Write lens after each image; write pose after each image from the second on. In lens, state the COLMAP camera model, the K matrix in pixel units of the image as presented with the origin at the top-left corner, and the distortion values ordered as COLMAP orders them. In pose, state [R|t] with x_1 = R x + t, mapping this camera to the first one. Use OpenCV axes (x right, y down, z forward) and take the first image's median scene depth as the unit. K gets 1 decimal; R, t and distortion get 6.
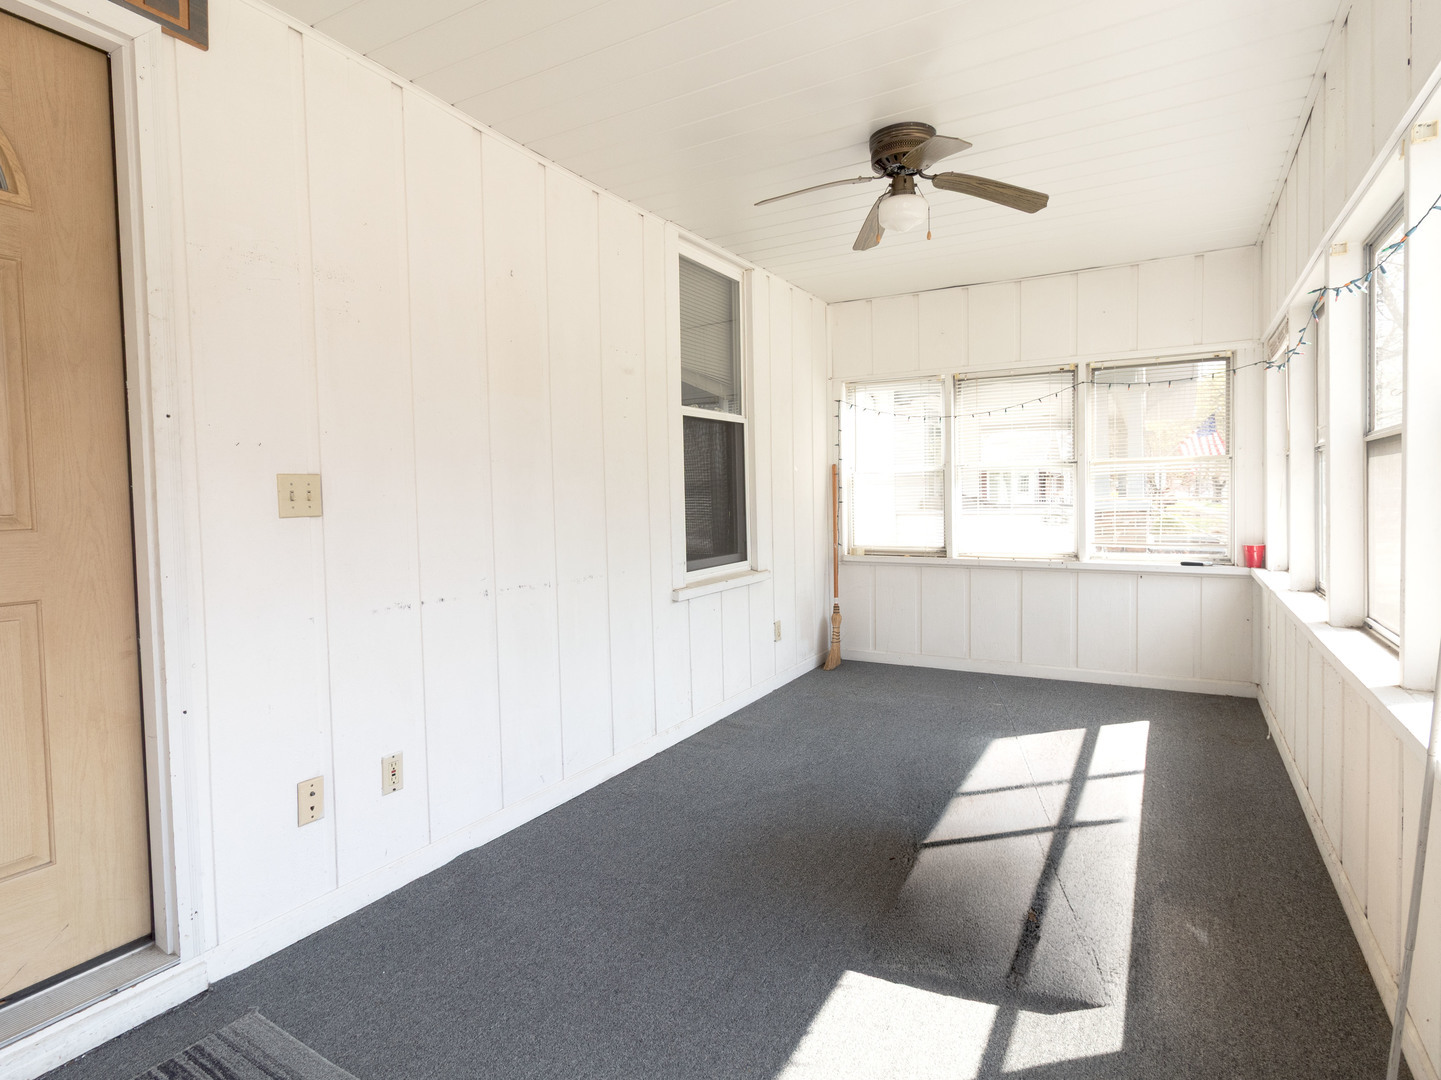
lens RADIAL K [[755.6, 0, 720.9], [0, 755.6, 522.9], [0, 0, 1]] dist [-0.000403, 0.000455]
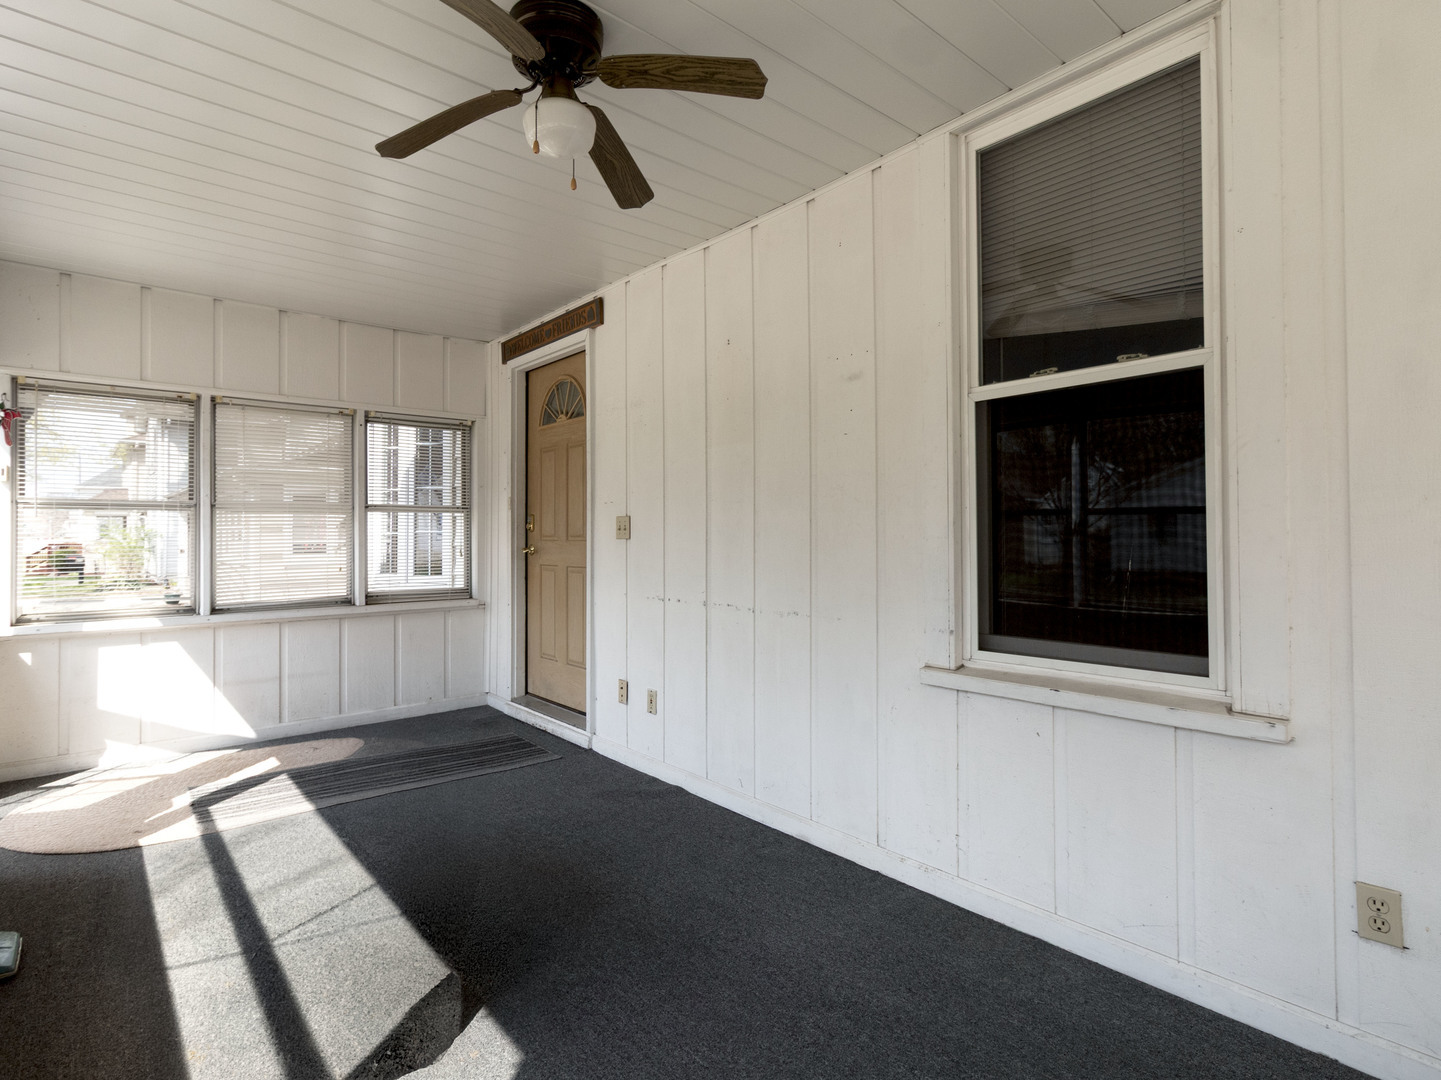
lens RADIAL K [[755.6, 0, 720.9], [0, 755.6, 522.9], [0, 0, 1]] dist [-0.000403, 0.000455]
pose [[-0.332631, 0.005528, -0.943041, 0.760211], [-0.024524, 0.999594, 0.014510, -0.054349], [0.942738, 0.027953, -0.332360, 1.236393]]
